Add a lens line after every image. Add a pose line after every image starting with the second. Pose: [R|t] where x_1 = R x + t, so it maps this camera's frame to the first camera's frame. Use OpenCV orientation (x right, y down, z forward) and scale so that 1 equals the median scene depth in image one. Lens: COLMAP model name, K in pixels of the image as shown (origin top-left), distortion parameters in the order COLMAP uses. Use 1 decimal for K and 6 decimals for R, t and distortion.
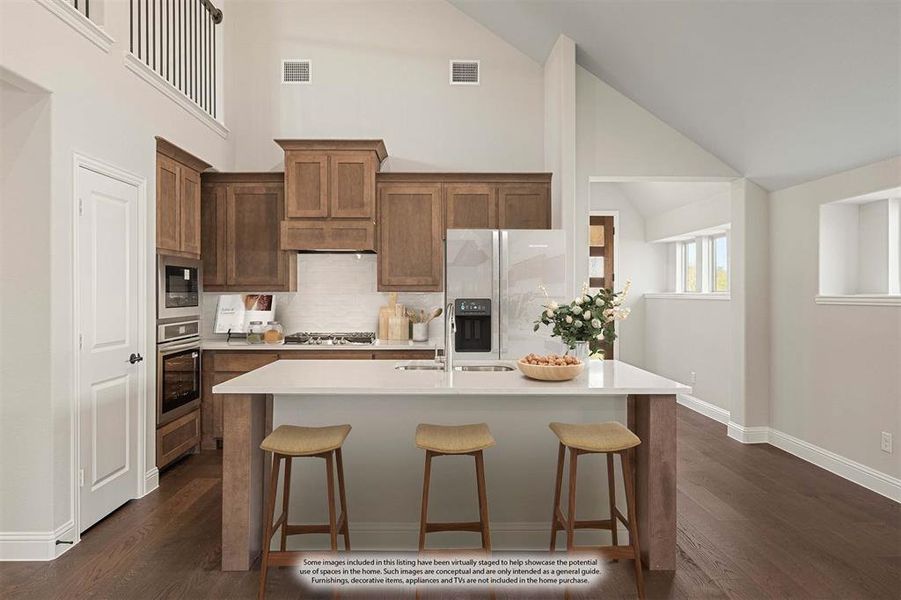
lens RADIAL K [[568.5, 0, 447.6], [0, 568.5, 295.6], [0, 0, 1]] dist [-0.011762, -0.002350]
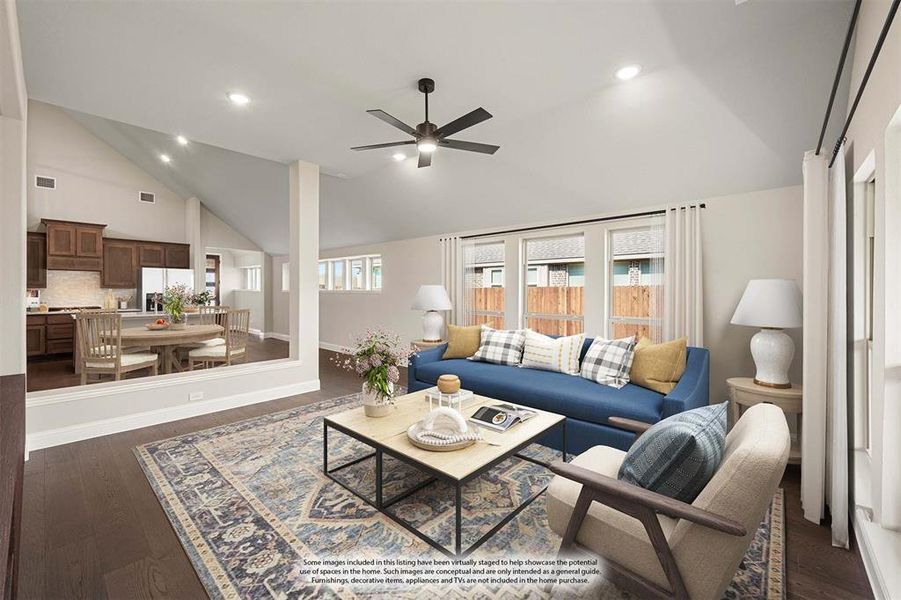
lens RADIAL K [[361.4, 0, 426.5], [0, 361.4, 292.5], [0, 0, 1]] dist [-0.000331, 0.000292]
pose [[0.711717, -0.003445, 0.702457, -0.216653], [-0.001838, 0.999975, 0.006766, -0.002882], [-0.702463, -0.006107, 0.711694, -0.982778]]
